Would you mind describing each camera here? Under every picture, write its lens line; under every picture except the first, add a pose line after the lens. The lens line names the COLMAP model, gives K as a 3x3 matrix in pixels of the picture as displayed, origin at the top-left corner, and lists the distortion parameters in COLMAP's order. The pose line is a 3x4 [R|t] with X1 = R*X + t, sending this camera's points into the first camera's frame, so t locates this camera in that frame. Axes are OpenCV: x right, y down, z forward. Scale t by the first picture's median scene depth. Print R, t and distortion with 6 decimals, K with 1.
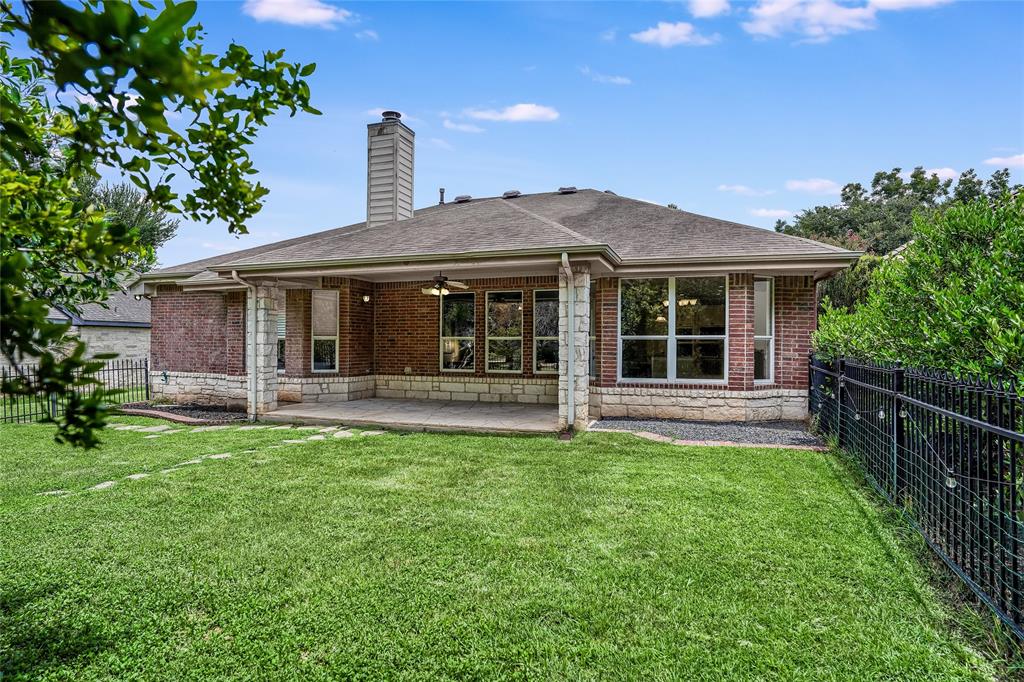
lens RADIAL K [[584.7, 0, 513.8], [0, 584.7, 342.4], [0, 0, 1]] dist [-0.001317, -0.000426]
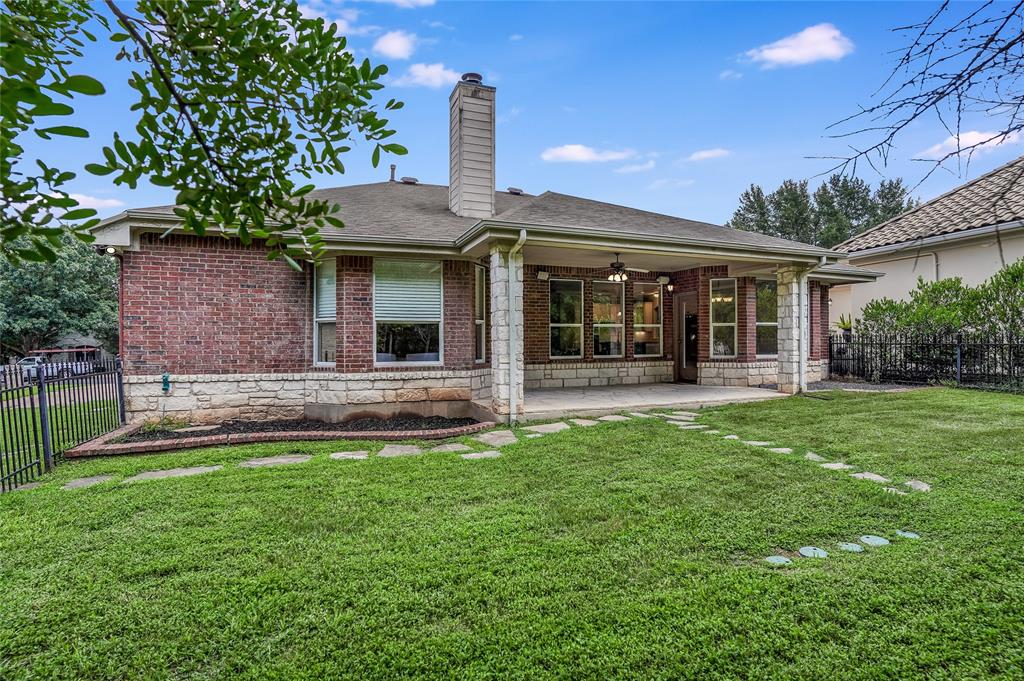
lens RADIAL K [[496.0, 0, 512.8], [0, 496.0, 335.4], [0, 0, 1]] dist [0.000515, -0.000030]
pose [[0.768009, -0.005512, 0.640415, -0.671557], [0.003208, 0.999984, 0.004759, 0.007033], [-0.640431, -0.001600, 0.768014, 0.378418]]
